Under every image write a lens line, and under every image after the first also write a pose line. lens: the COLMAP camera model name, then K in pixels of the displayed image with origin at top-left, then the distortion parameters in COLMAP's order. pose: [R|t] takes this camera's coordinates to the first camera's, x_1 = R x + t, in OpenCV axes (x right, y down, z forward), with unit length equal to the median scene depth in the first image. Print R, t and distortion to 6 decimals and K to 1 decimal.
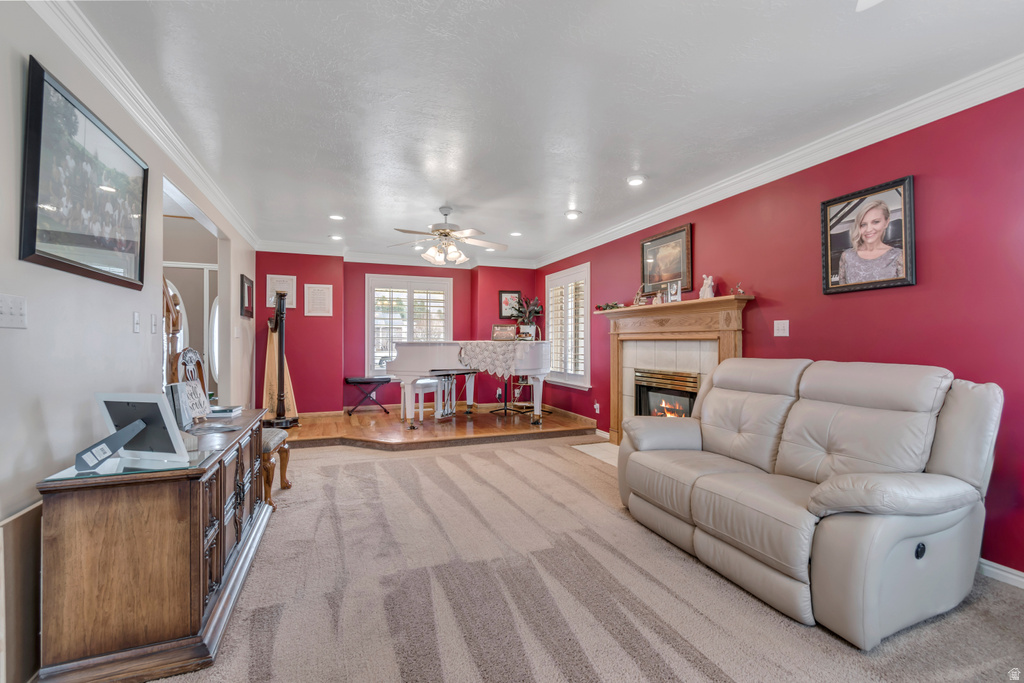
lens RADIAL K [[452.4, 0, 514.6], [0, 452.4, 340.4], [0, 0, 1]] dist [-0.002602, -0.001354]
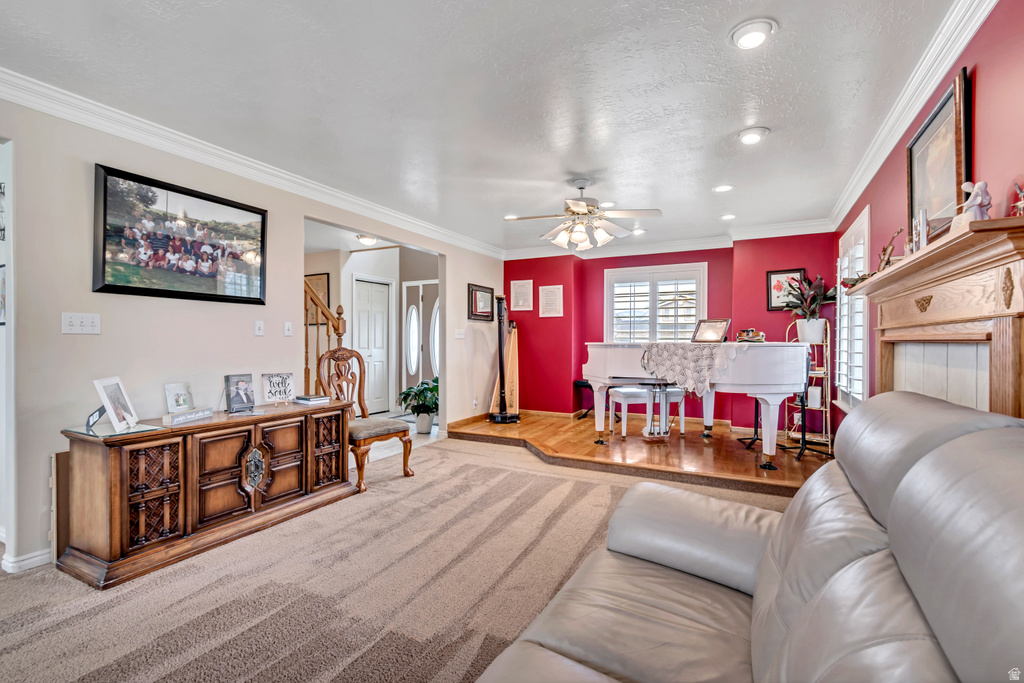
lens RADIAL K [[458.7, 0, 515.9], [0, 458.7, 343.3], [0, 0, 1]] dist [0.001956, -0.000284]
pose [[0.662029, 0.005143, -0.749460, 0.350470], [-0.000383, 0.999979, 0.006524, -0.001984], [0.749478, -0.004032, 0.662017, 0.320208]]
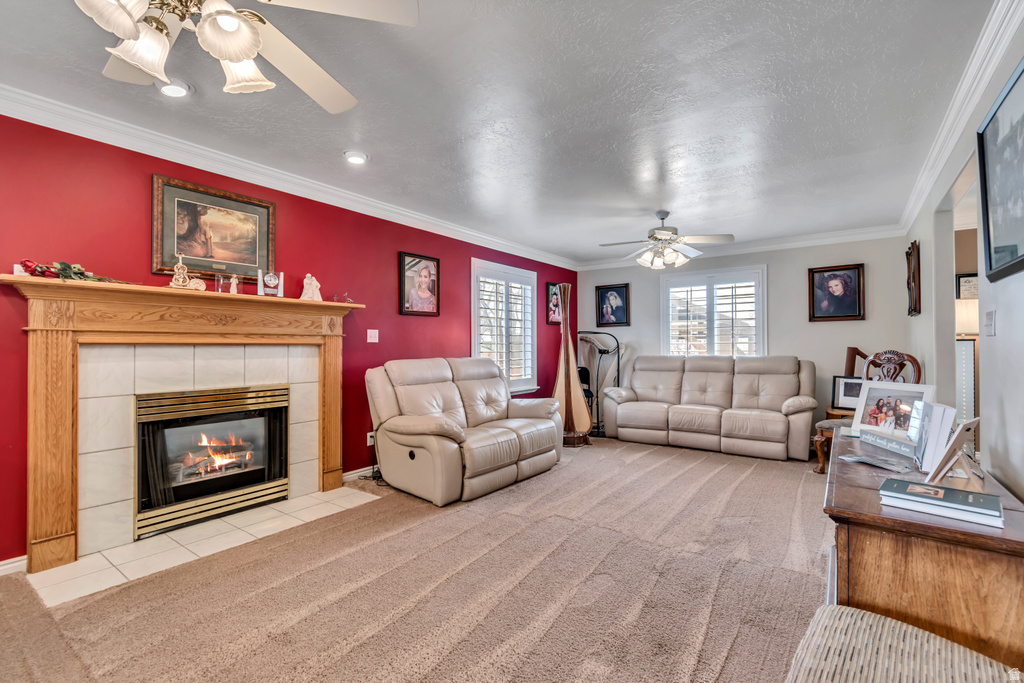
lens RADIAL K [[452.4, 0, 514.6], [0, 452.4, 340.4], [0, 0, 1]] dist [-0.002602, -0.001354]
pose [[-0.542151, 0.013889, 0.840166, -0.435712], [0.000787, 0.999871, -0.016021, 0.003698], [-0.840281, -0.008024, -0.542092, 0.869983]]
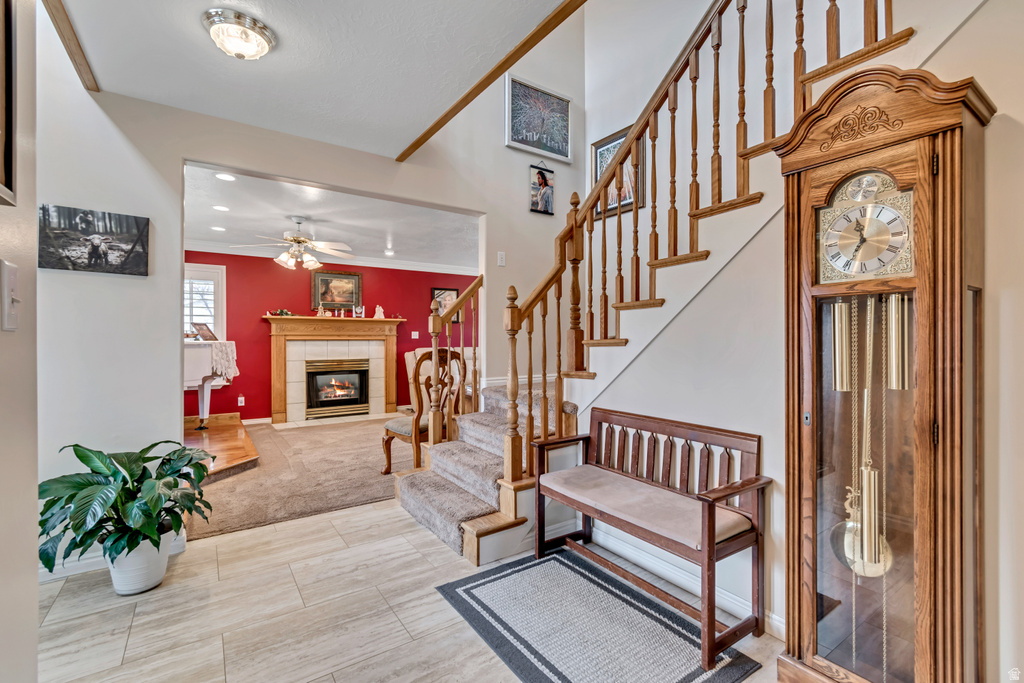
lens RADIAL K [[452.4, 0, 514.6], [0, 452.4, 340.4], [0, 0, 1]] dist [-0.002602, -0.001354]
pose [[-0.230129, -0.000263, 0.973160, -1.158971], [-0.001677, 0.999999, -0.000127, -0.000287], [-0.973159, -0.001661, -0.230129, 0.668967]]
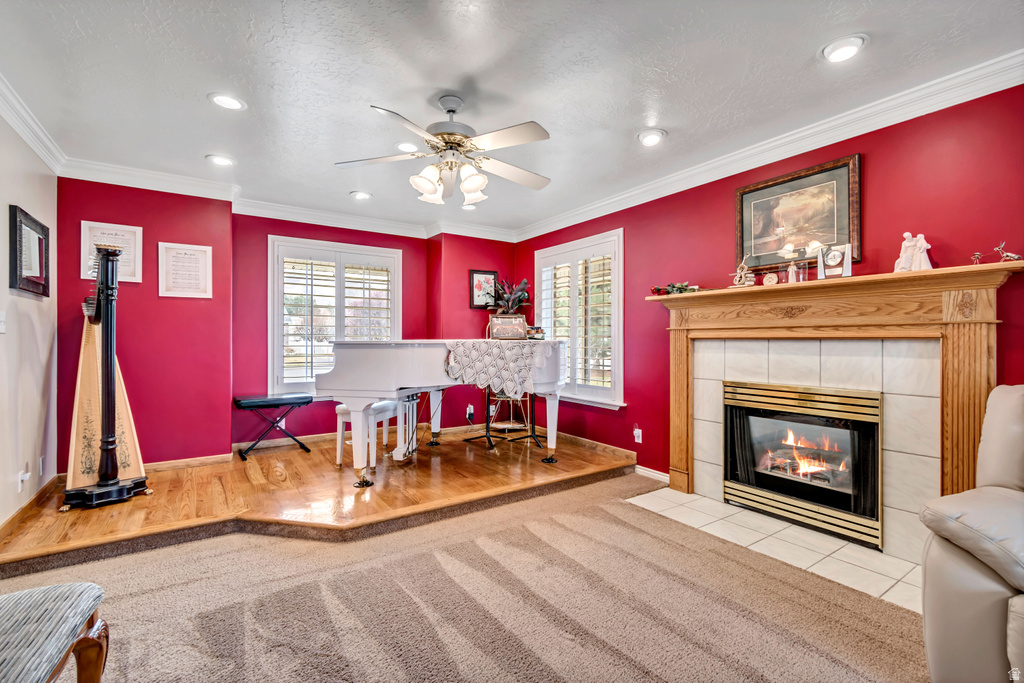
lens RADIAL K [[455.2, 0, 513.9], [0, 455.2, 339.5], [0, 0, 1]] dist [0.001947, -0.000033]
pose [[0.975428, 0.000472, 0.220318, -0.177981], [-0.001129, 0.999995, 0.002854, -0.001147], [-0.220316, -0.003033, 0.975424, 0.391991]]
